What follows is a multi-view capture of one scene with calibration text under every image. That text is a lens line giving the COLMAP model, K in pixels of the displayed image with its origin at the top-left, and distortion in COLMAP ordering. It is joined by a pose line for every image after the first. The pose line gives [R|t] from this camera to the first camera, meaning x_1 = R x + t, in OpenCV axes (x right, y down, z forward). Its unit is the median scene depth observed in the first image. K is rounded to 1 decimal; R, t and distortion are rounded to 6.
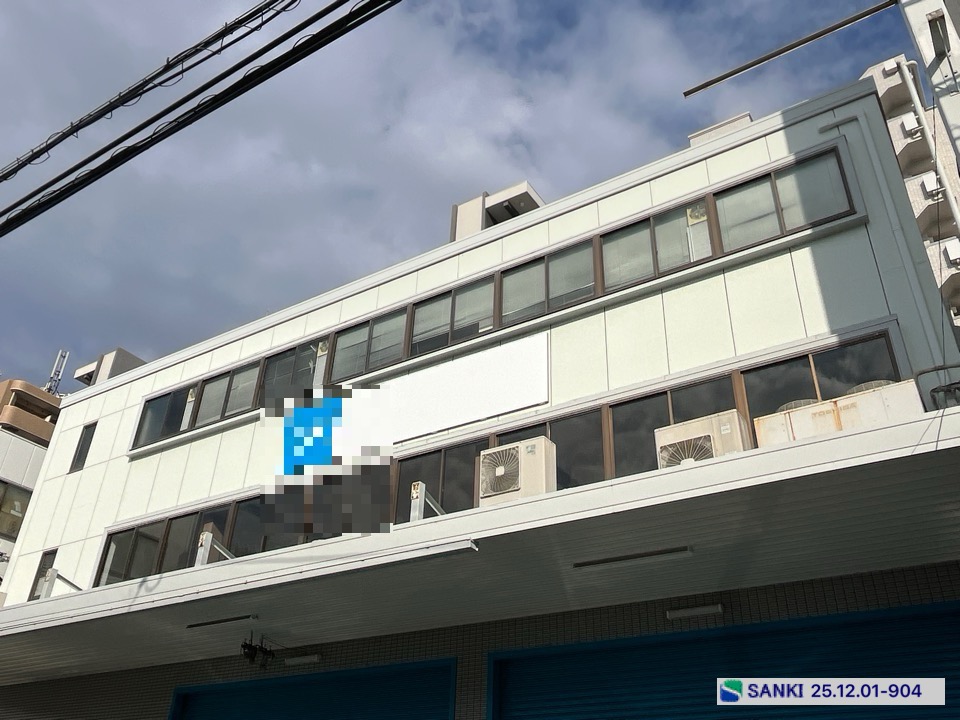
lens RADIAL K [[828.6, 0, 477.4], [0, 828.6, 364.7], [0, 0, 1]] dist [0.001025, -0.006146]
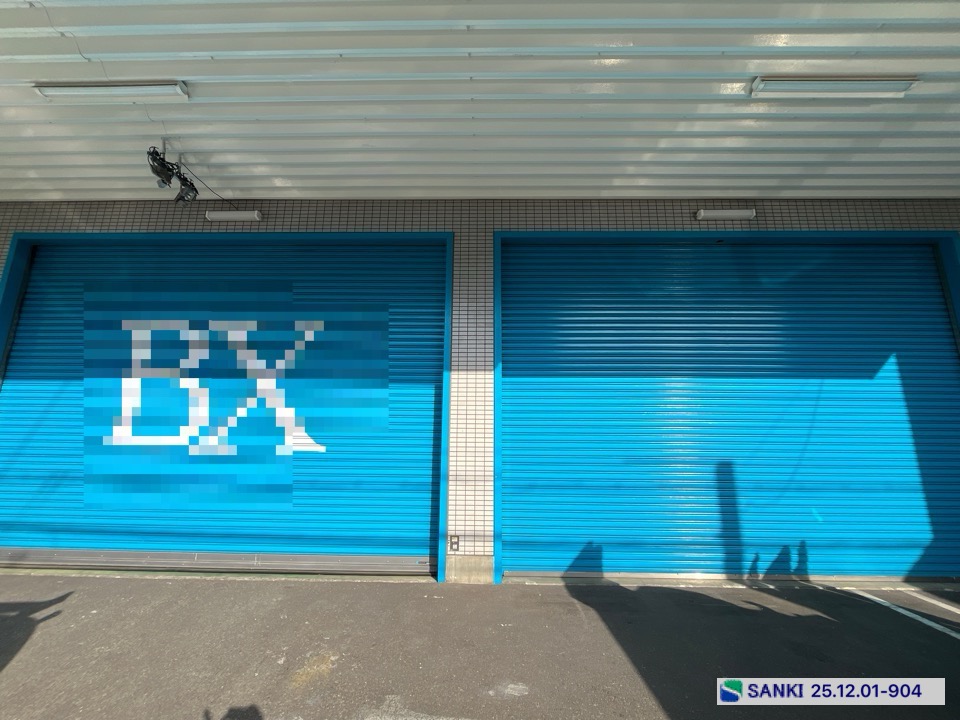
lens RADIAL K [[388.3, 0, 479.3], [0, 388.3, 360.5], [0, 0, 1]] dist [-0.003674, -0.000233]
pose [[0.852119, 0.080900, 0.517058, -0.192945], [-0.258744, 0.923909, 0.281858, 0.322420], [-0.454912, -0.373962, 0.808212, 0.526025]]
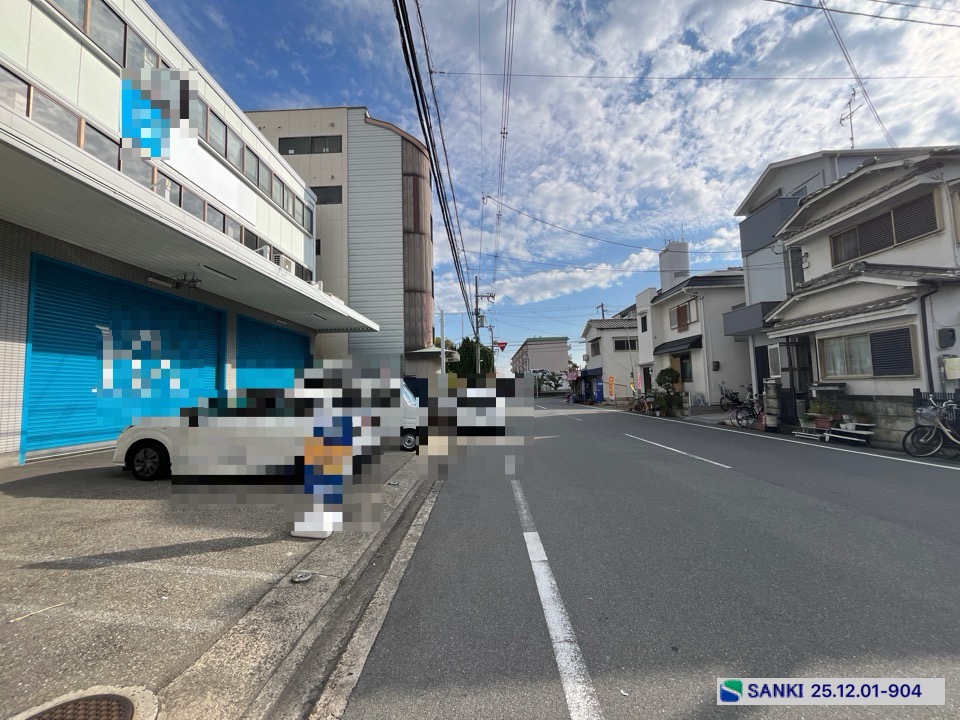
lens RADIAL K [[388.3, 0, 476.7], [0, 388.3, 361.5], [0, 0, 1]] dist [-0.003674, -0.000233]
pose [[-0.518888, 0.040223, 0.853896, -1.266955], [-0.442875, 0.841737, -0.308773, 0.460194], [-0.731175, -0.538388, -0.418953, 0.776357]]
